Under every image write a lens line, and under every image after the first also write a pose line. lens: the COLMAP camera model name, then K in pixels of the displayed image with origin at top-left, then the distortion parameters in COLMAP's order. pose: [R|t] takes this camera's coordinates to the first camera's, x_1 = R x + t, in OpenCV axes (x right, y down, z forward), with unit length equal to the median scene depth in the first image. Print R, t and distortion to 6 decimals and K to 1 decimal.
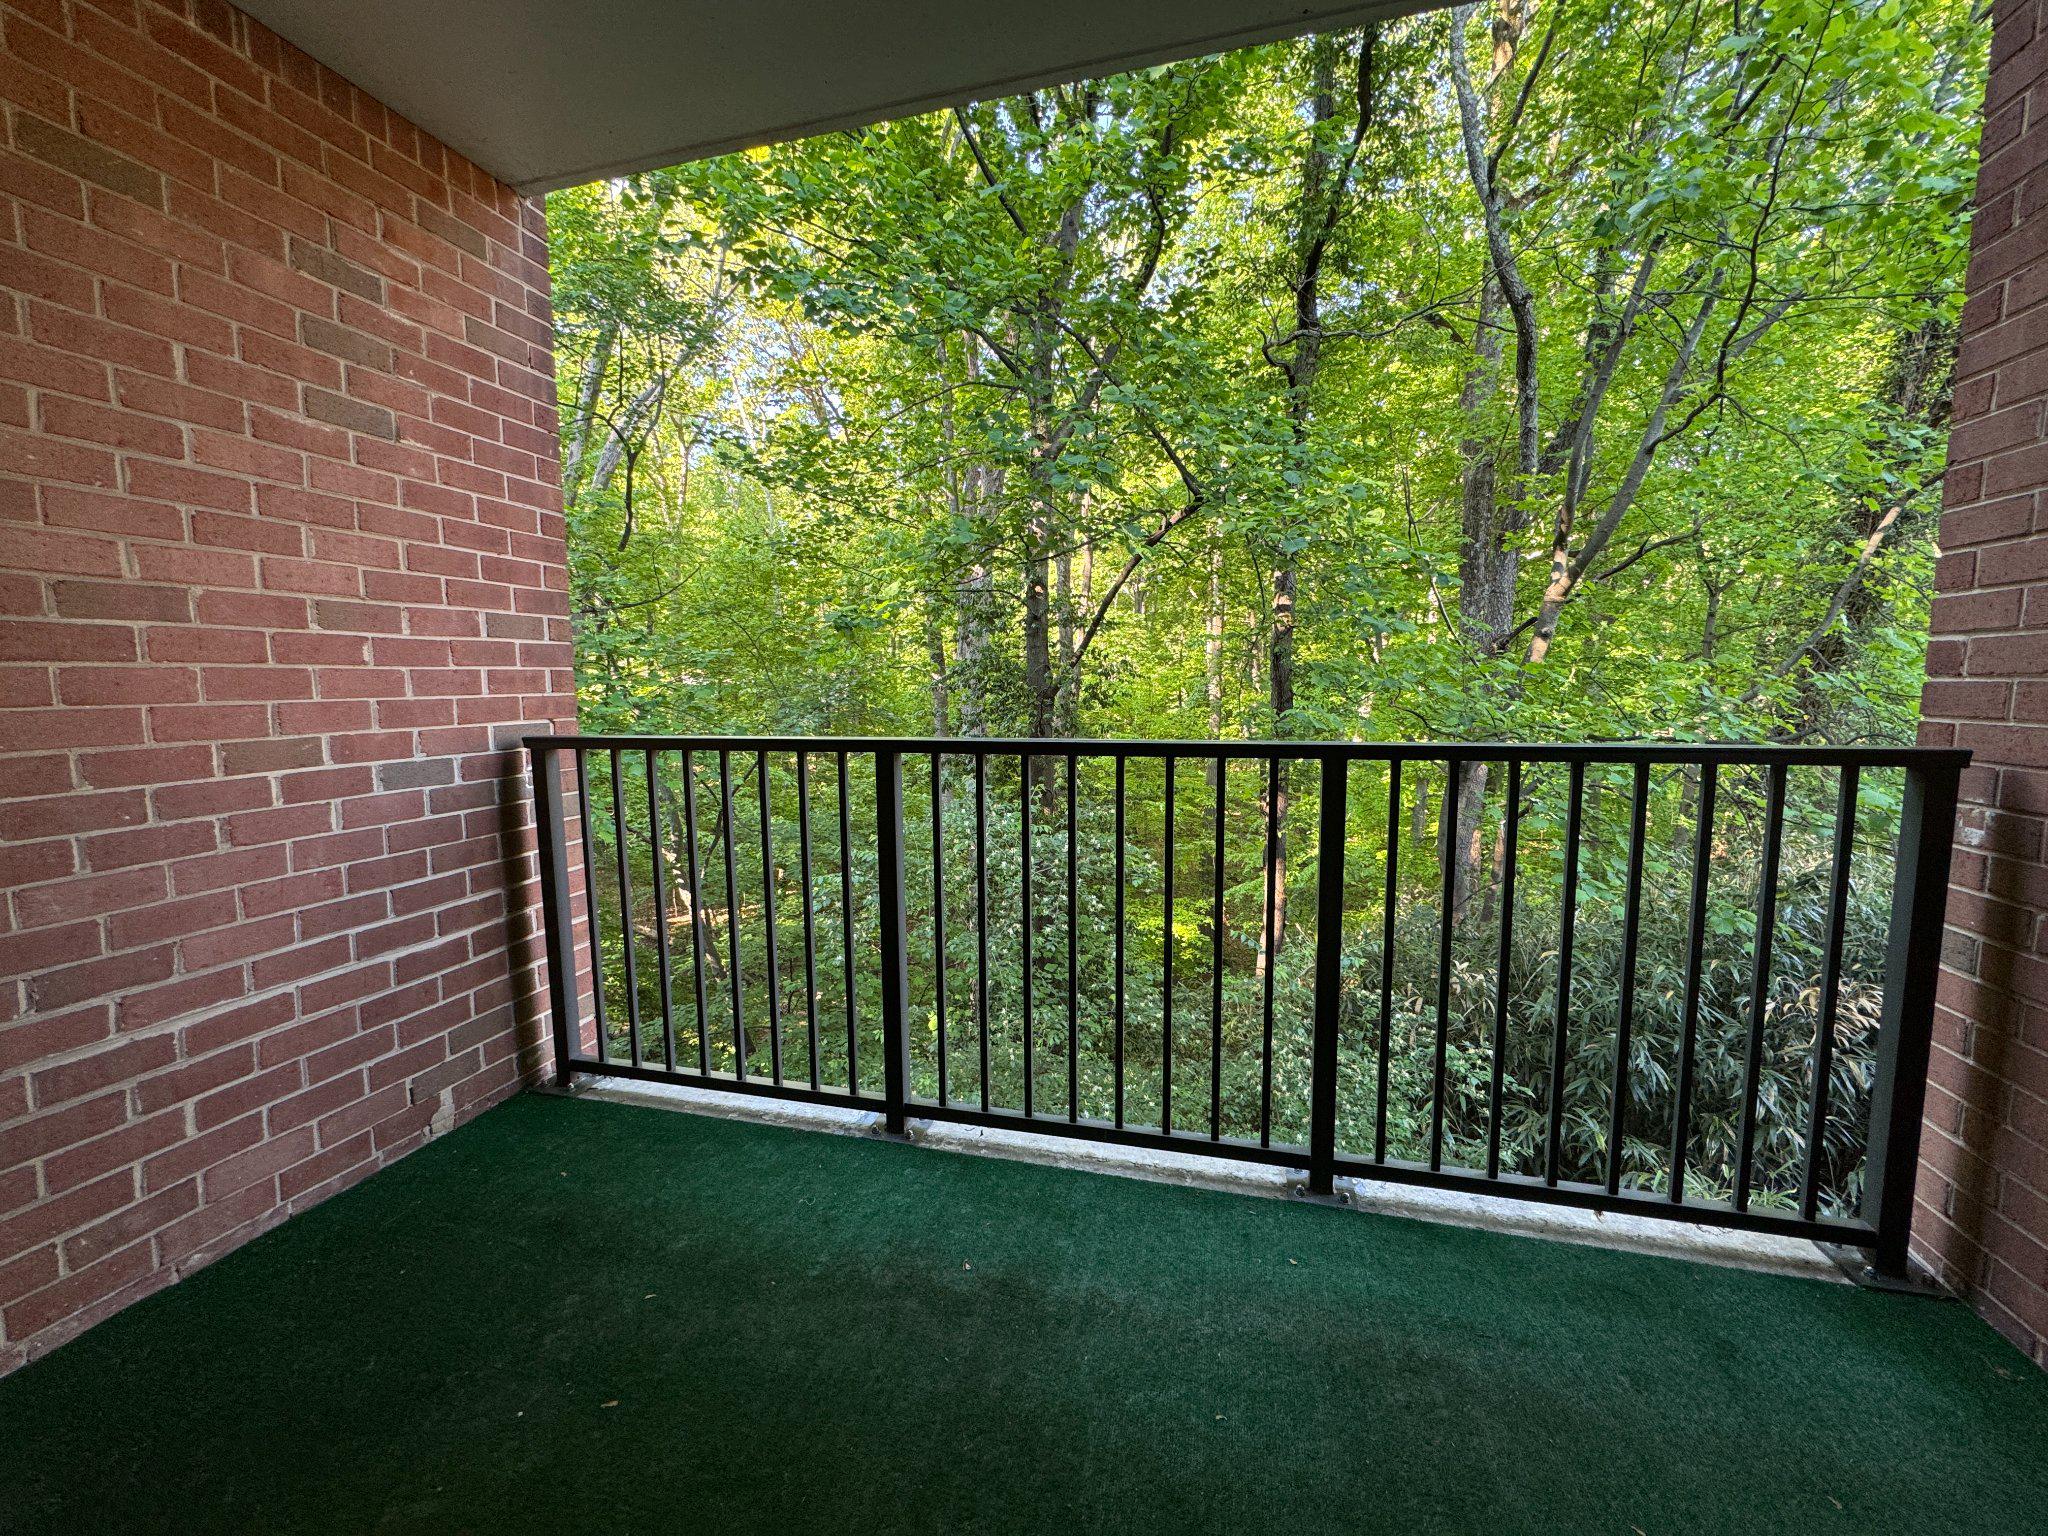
lens RADIAL K [[816.6, 0, 1022.2], [0, 816.6, 768.3], [0, 0, 1]] dist [-0.003823, 0.000306]
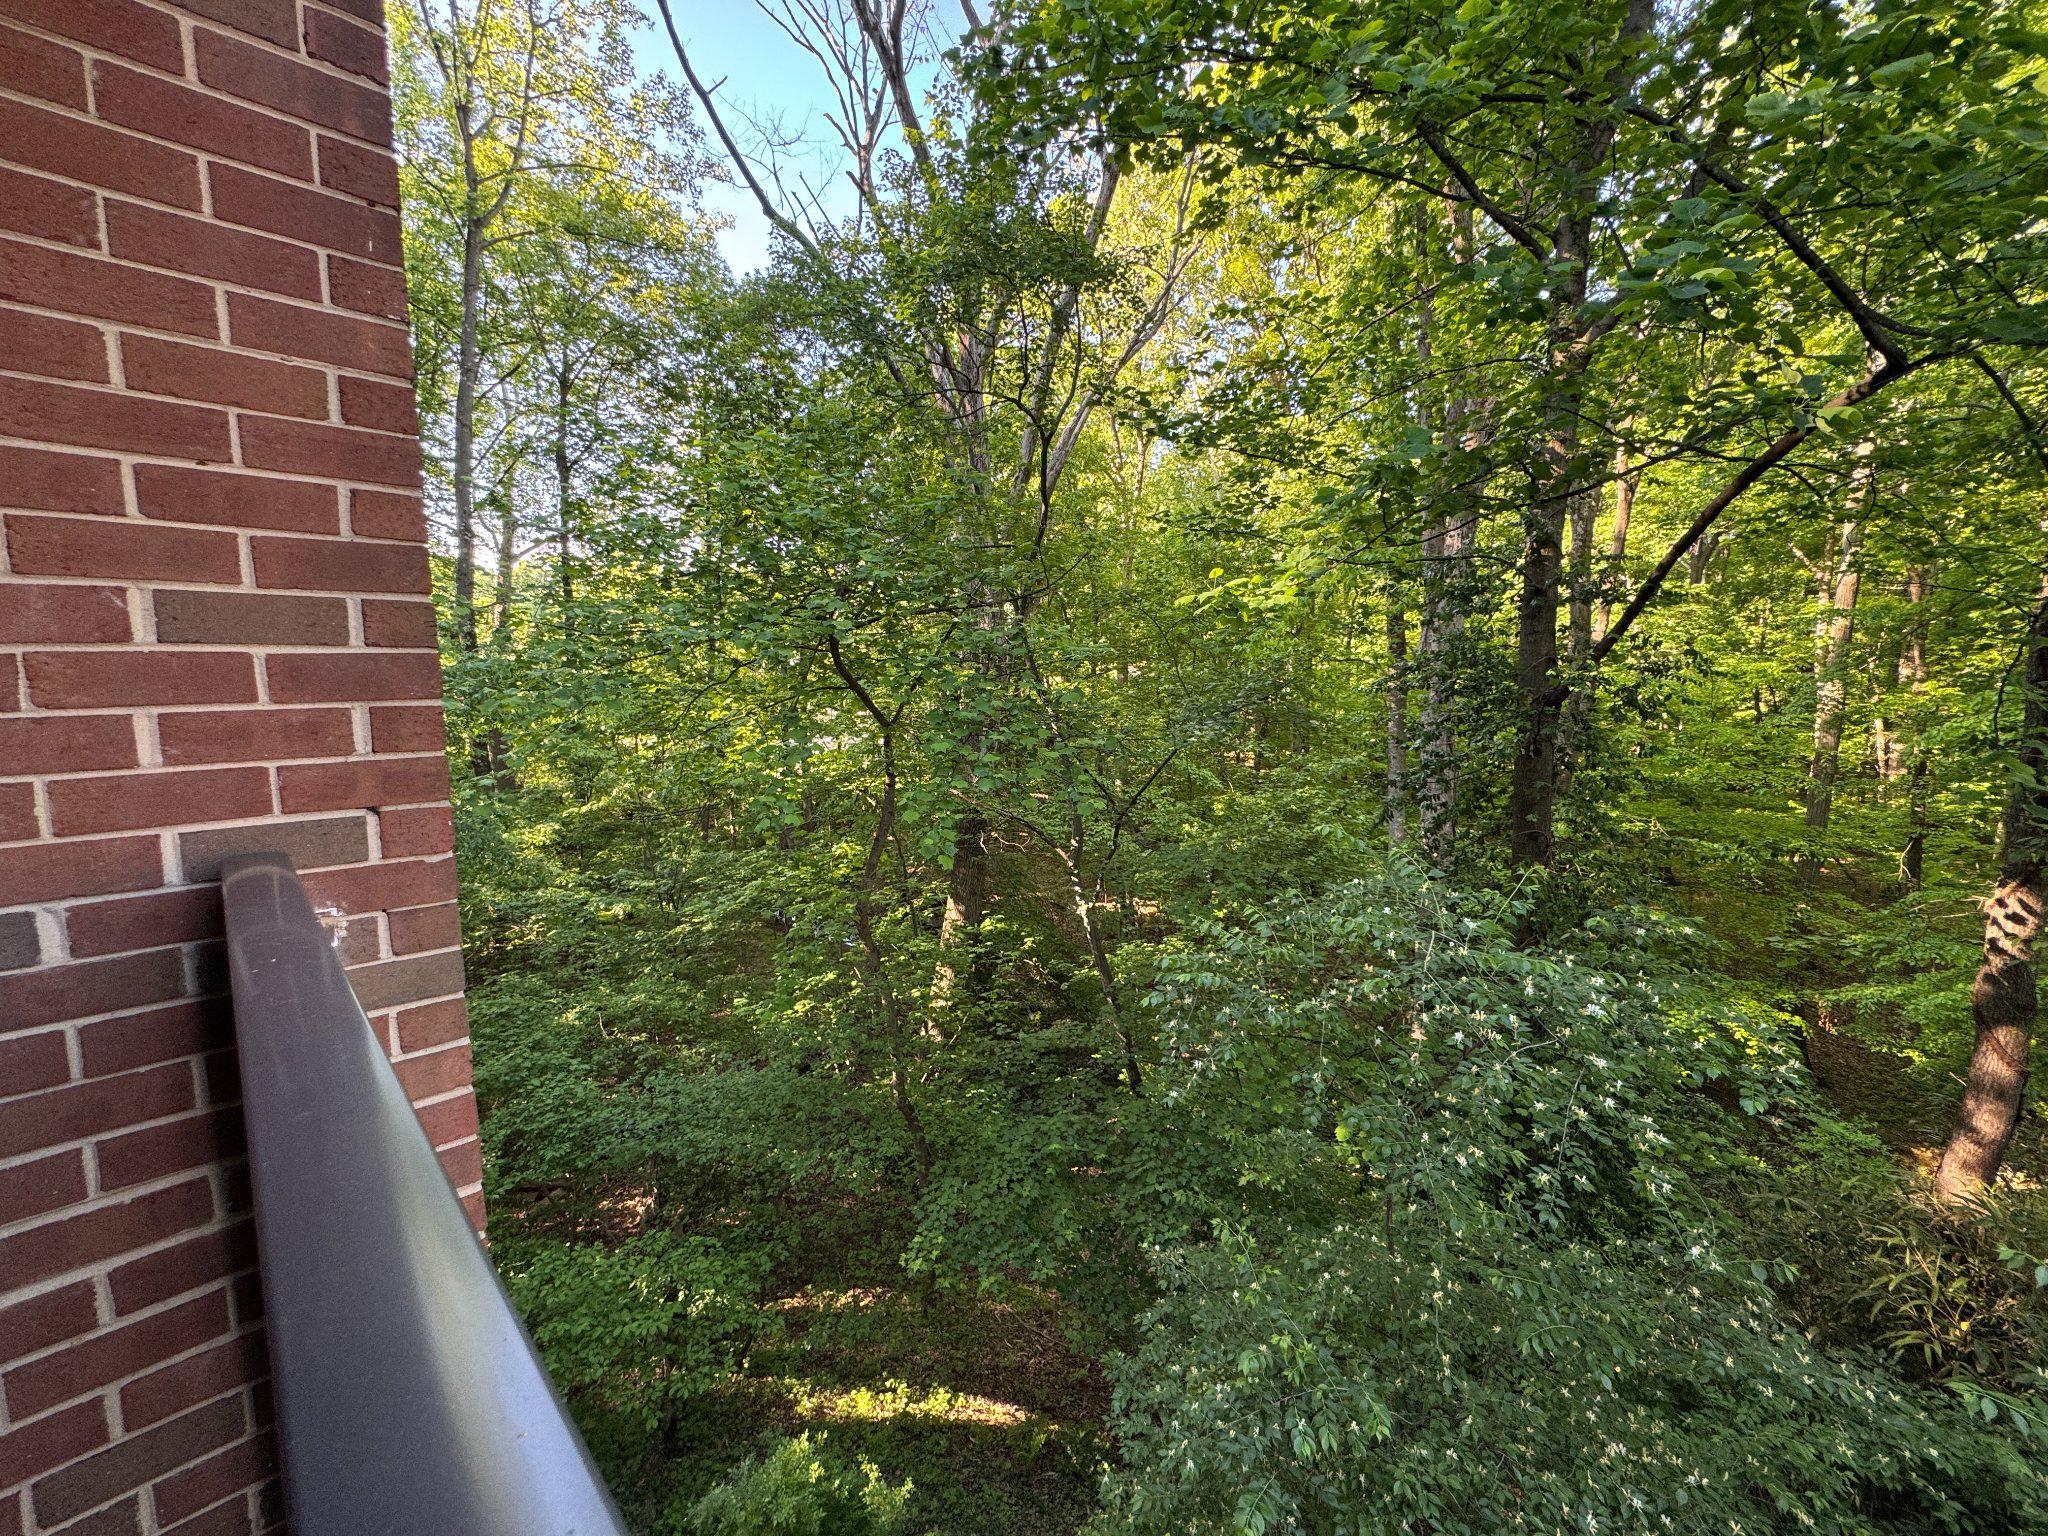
lens RADIAL K [[816.6, 0, 1022.2], [0, 816.6, 768.3], [0, 0, 1]] dist [-0.003823, 0.000306]
pose [[0.859145, 0.060431, -0.508151, 0.002755], [-0.055049, 0.998155, 0.025630, -0.131234], [0.508762, 0.005953, 0.860887, 0.868488]]
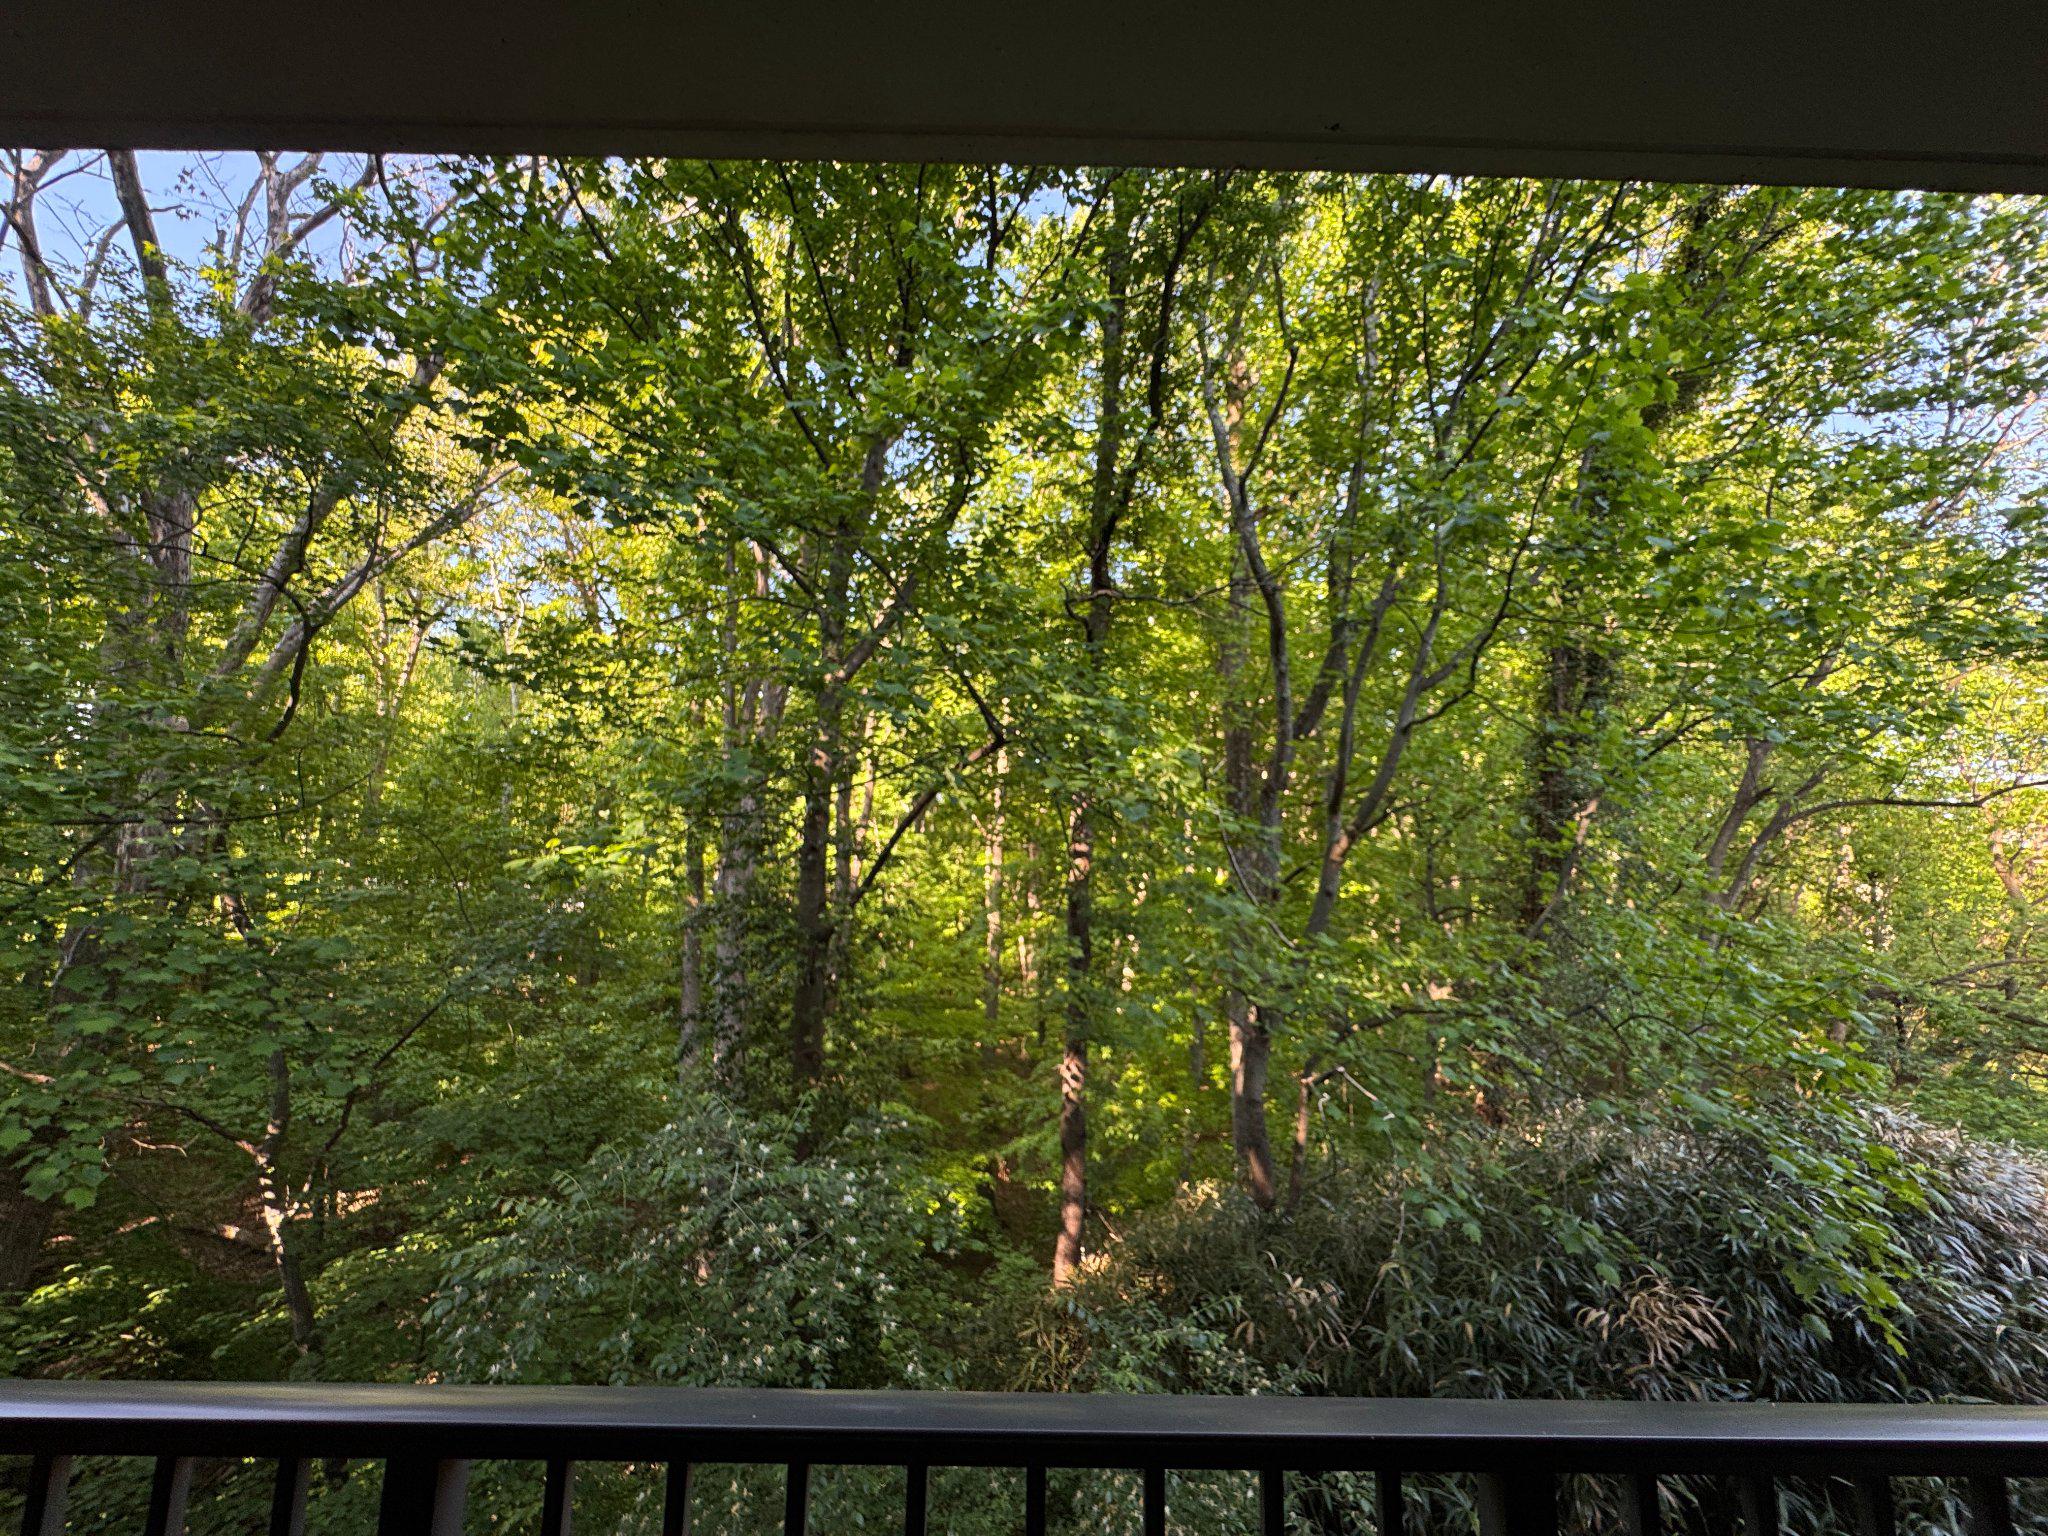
lens RADIAL K [[823.9, 0, 1020.7], [0, 823.9, 770.7], [0, 0, 1]] dist [-0.003881, 0.000205]
pose [[0.963671, 0.069308, 0.257944, -0.016403], [-0.001412, 0.967055, -0.254563, -0.211486], [-0.267090, 0.244951, 0.932020, 0.454760]]
